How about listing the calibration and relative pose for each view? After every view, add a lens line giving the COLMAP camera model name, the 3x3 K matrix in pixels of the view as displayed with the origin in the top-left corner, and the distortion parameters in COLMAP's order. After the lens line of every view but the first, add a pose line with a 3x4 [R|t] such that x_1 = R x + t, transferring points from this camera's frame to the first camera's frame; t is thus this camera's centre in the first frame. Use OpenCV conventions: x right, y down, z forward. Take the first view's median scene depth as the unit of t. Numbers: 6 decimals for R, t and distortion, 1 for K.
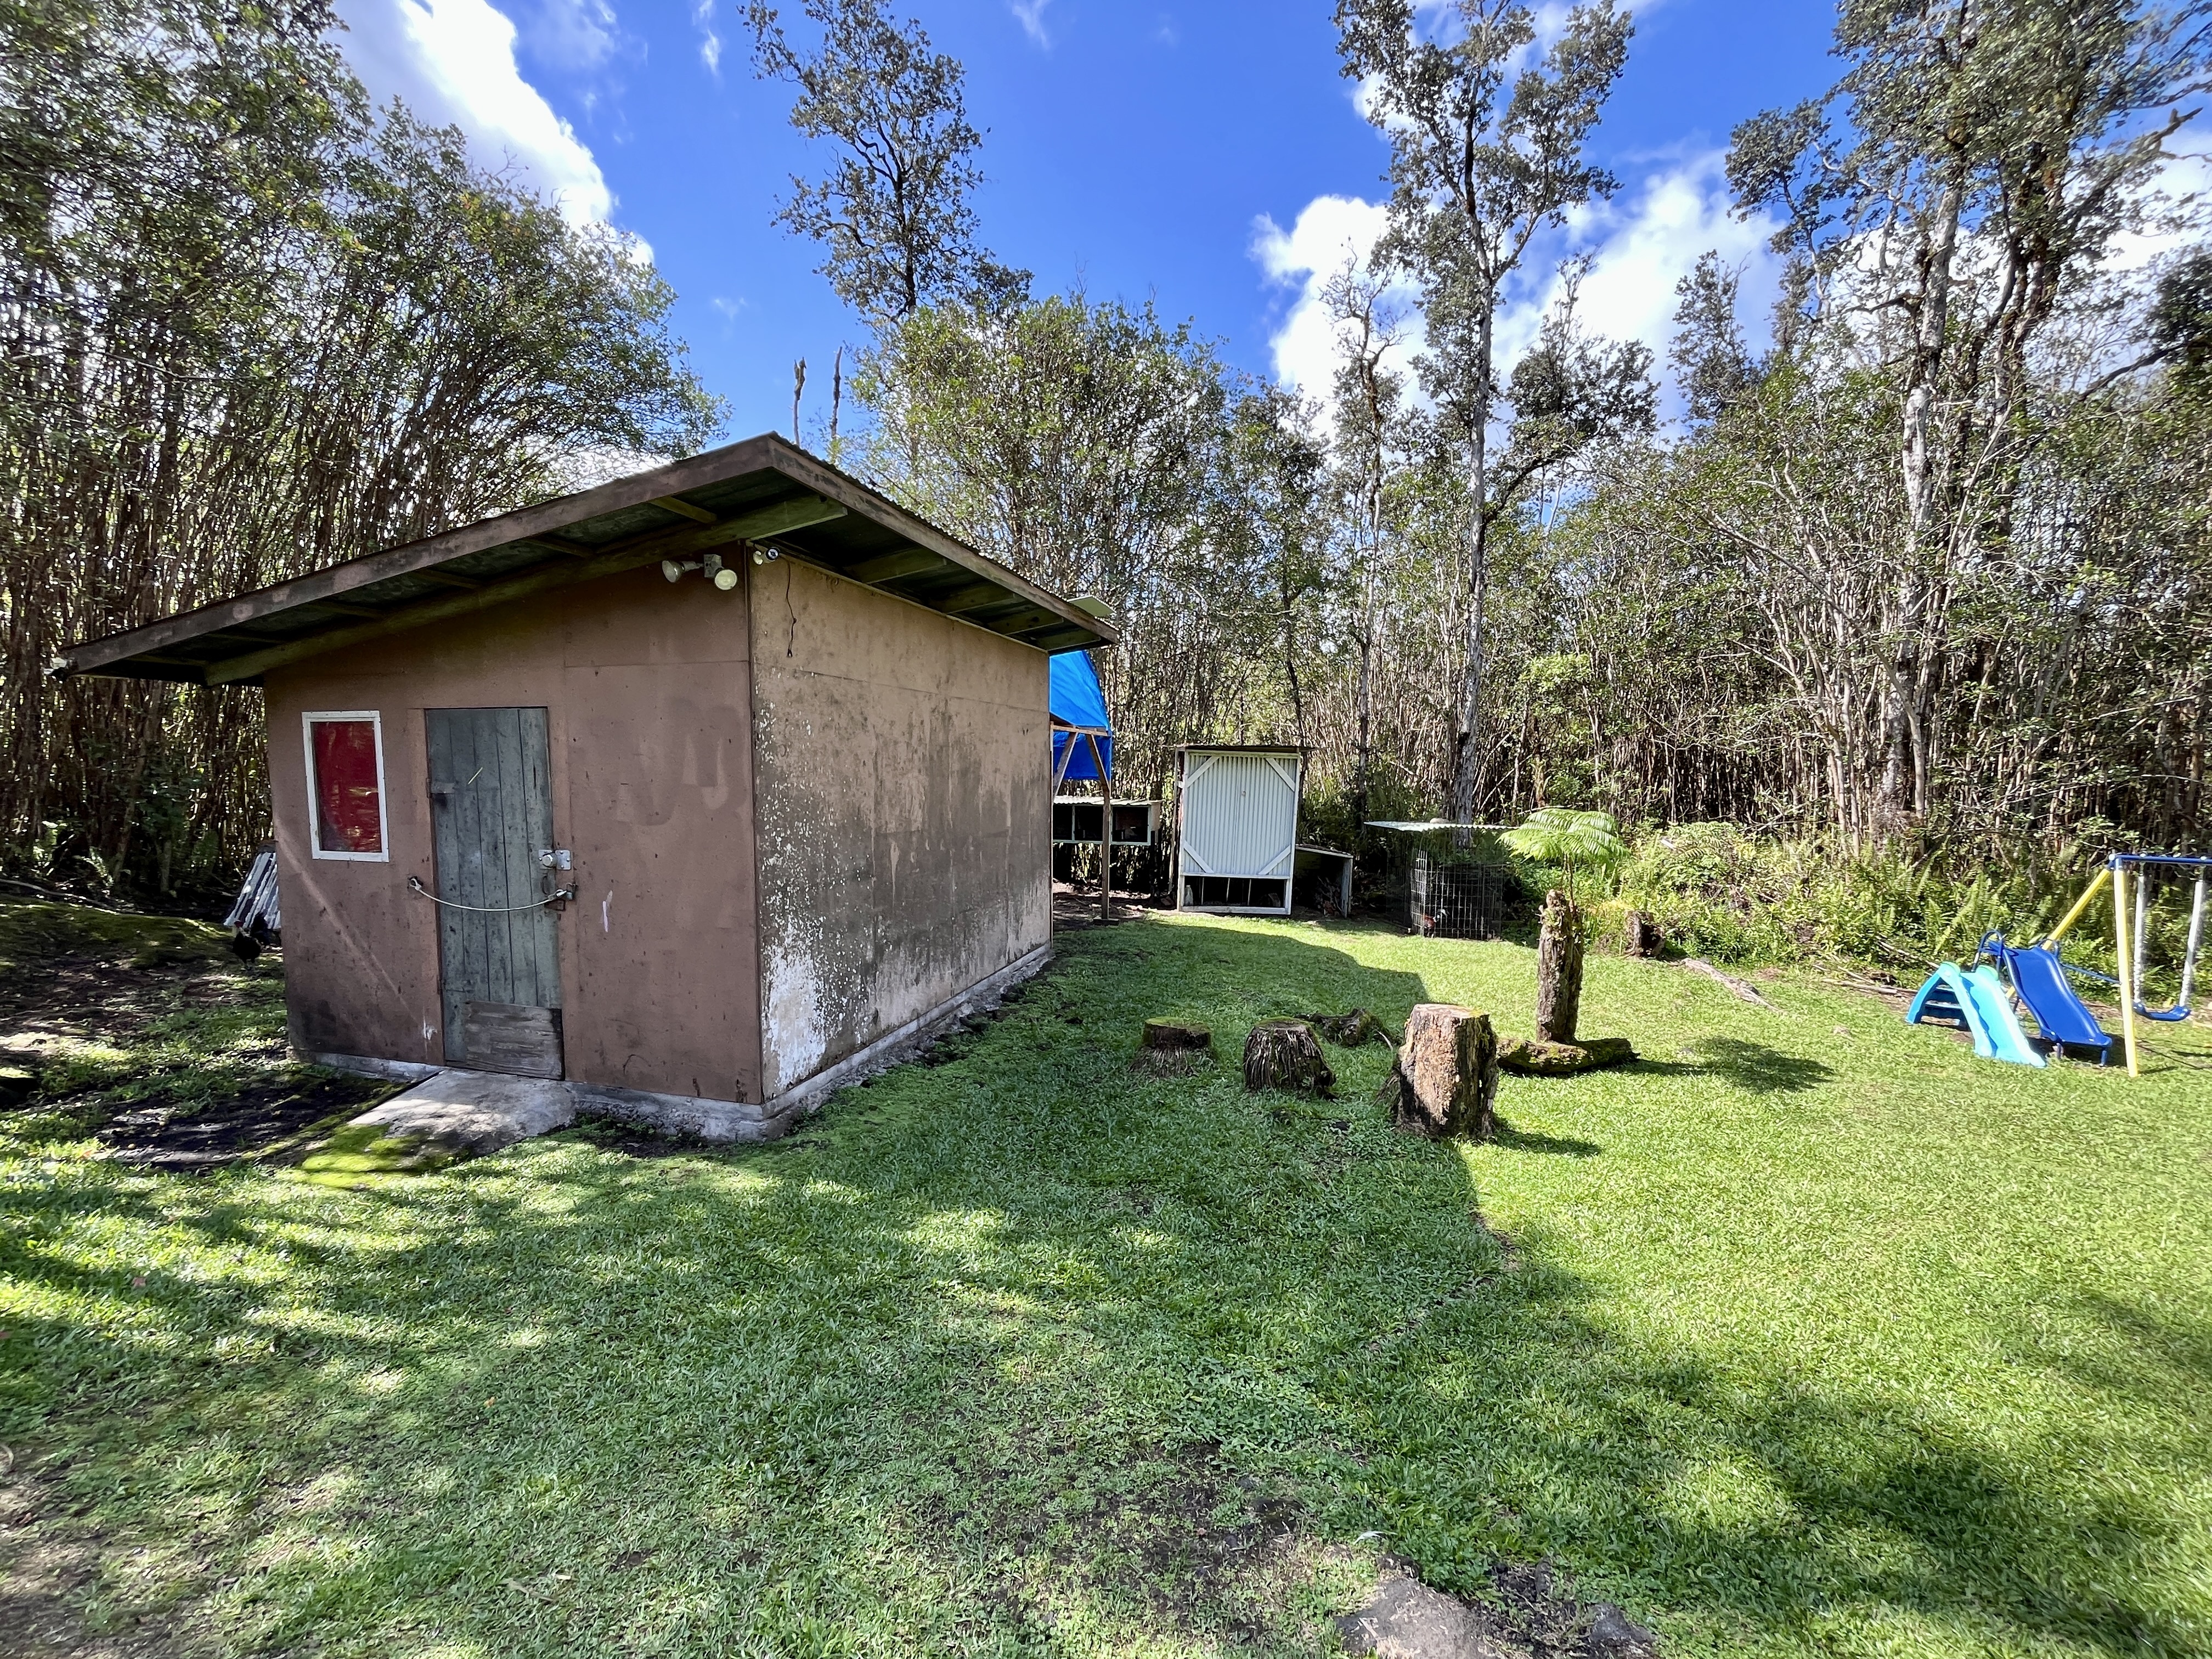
lens RADIAL K [[898.8, 0, 1106.6], [0, 898.8, 840.8], [0, 0, 1]] dist [-0.001416, -0.000176]
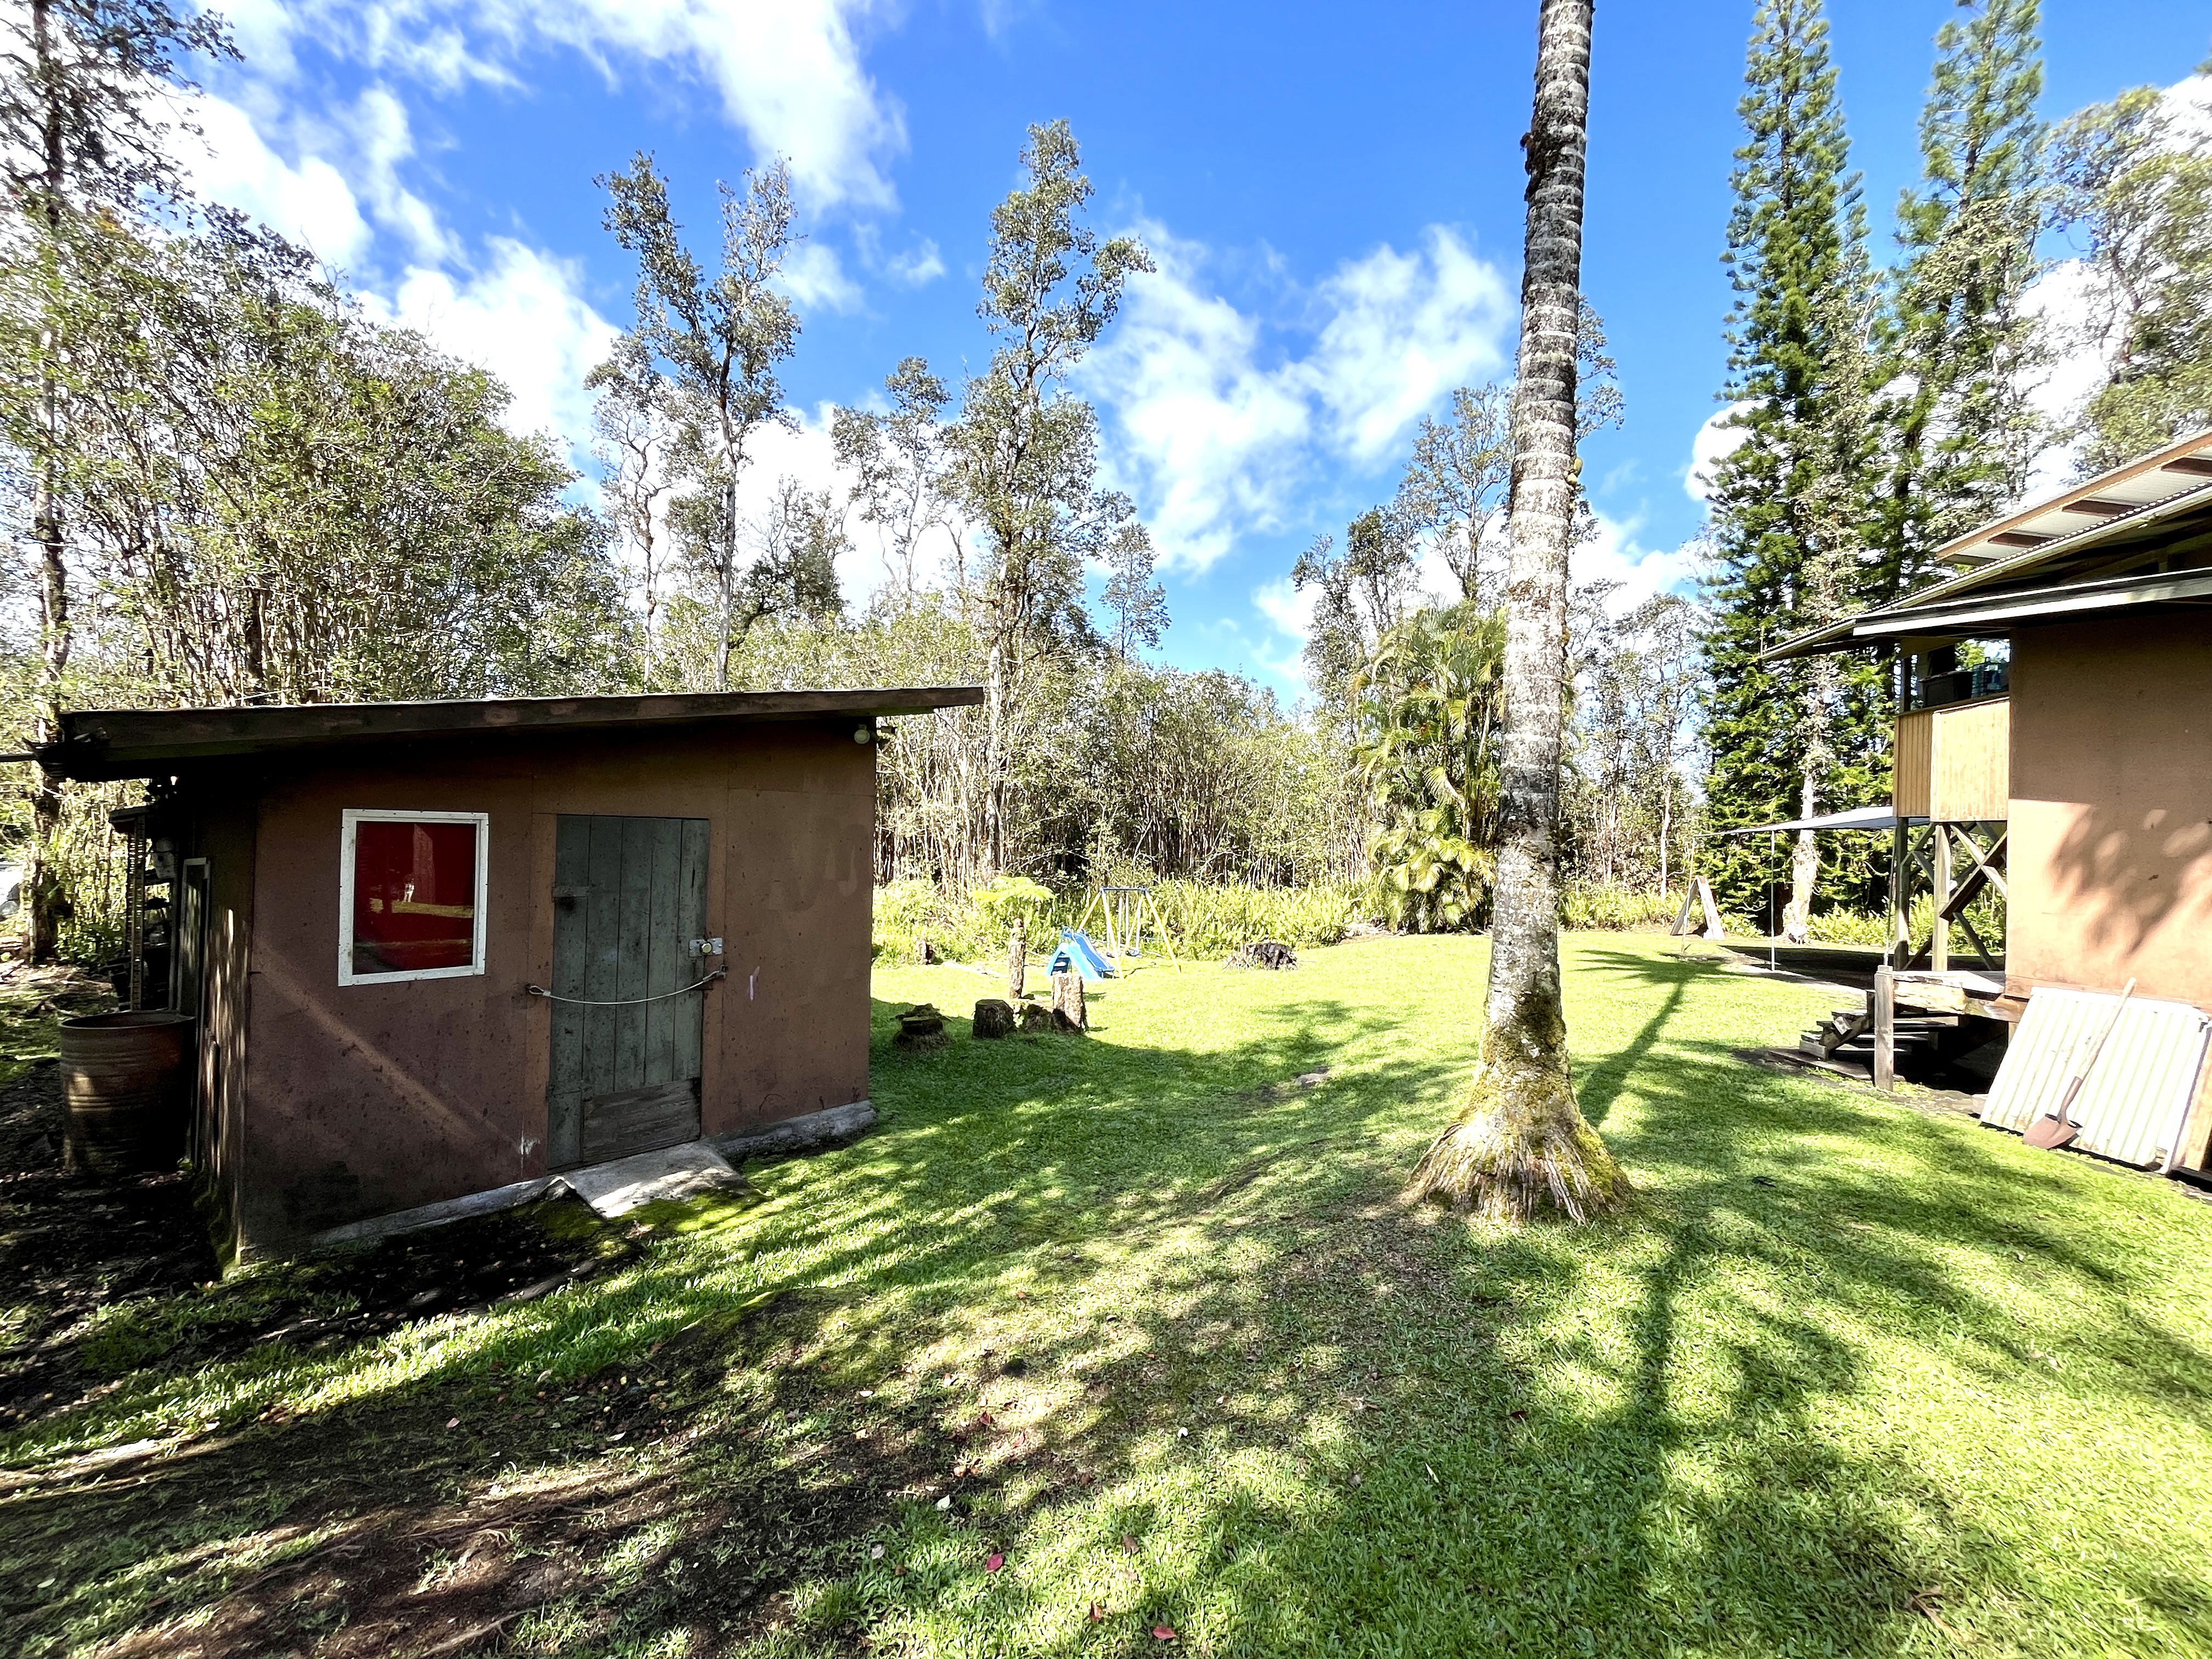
lens RADIAL K [[898.8, 0, 1106.3], [0, 898.8, 832.7], [0, 0, 1]] dist [-0.001416, -0.000176]
pose [[0.424504, 0.011263, 0.905356, -1.384503], [0.053283, 0.997879, -0.037397, -0.054139], [-0.903857, 0.064116, 0.423003, 0.012333]]
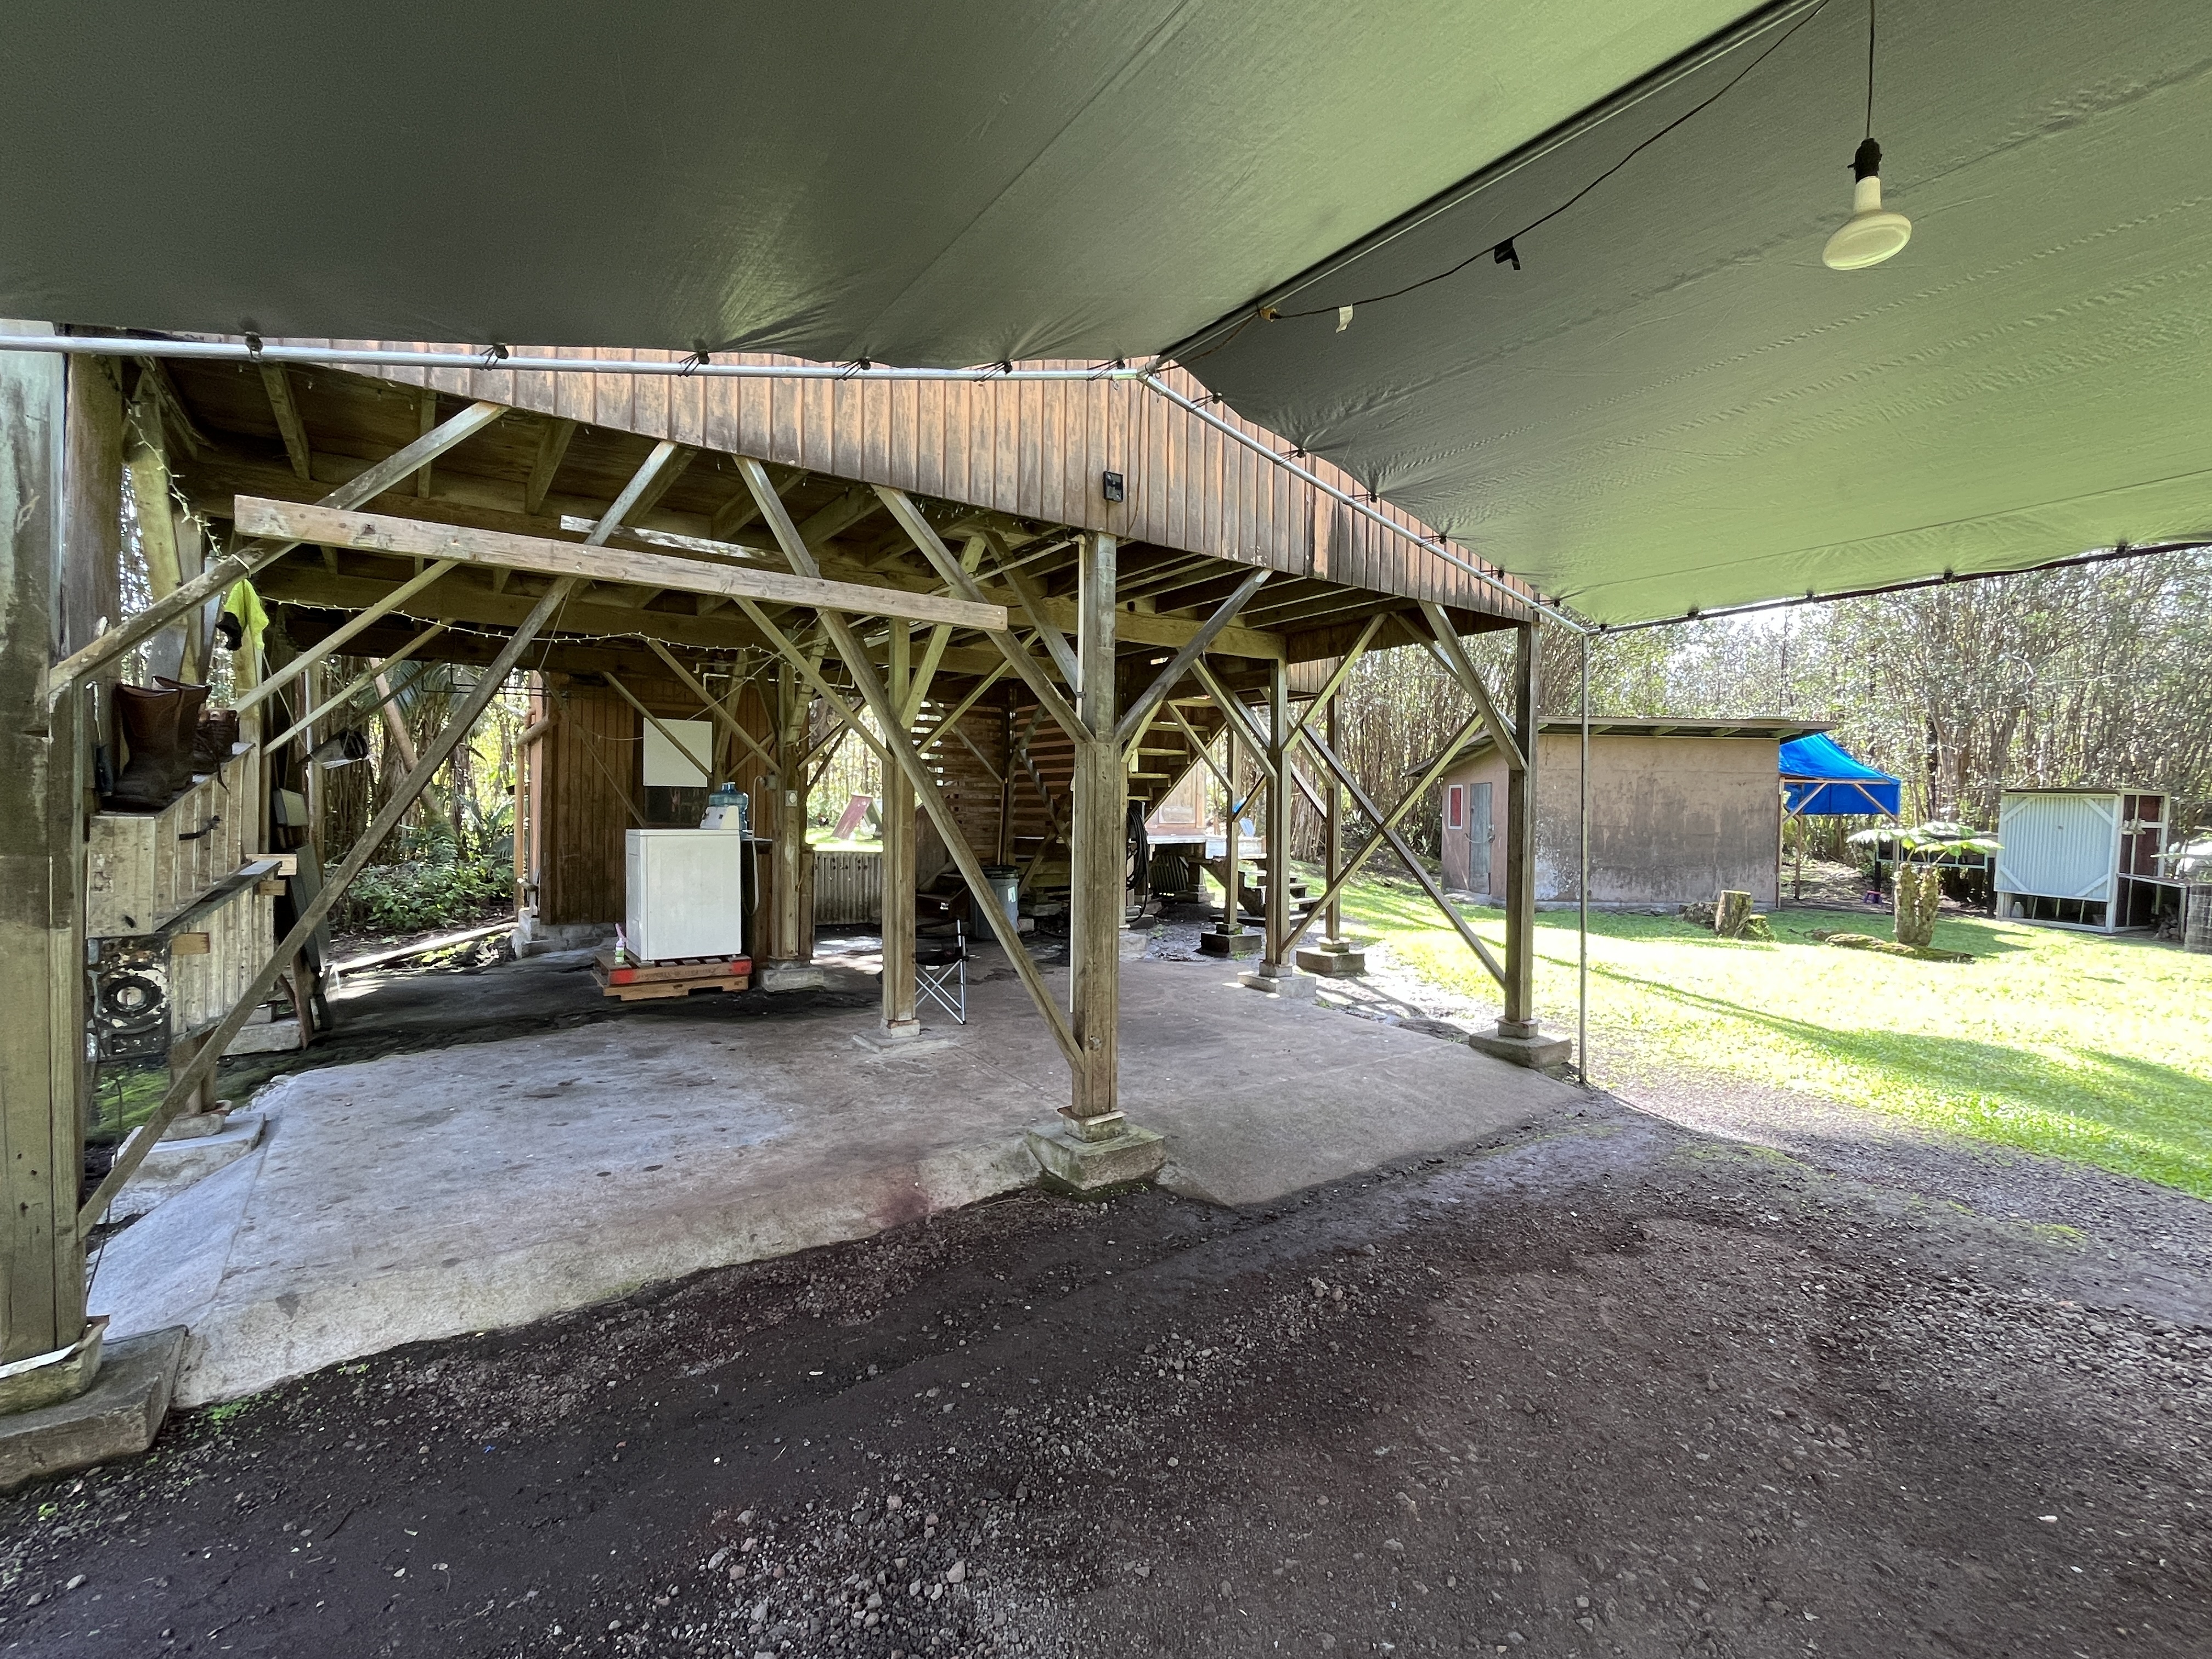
lens RADIAL K [[993.7, 0, 1109.6], [0, 993.7, 831.2], [0, 0, 1]] dist [-0.000357, -0.000753]
pose [[0.349520, 0.018928, -0.936738, 2.250145], [-0.089541, 0.995894, -0.013287, 0.200383], [0.932640, 0.088521, 0.349780, -1.554292]]
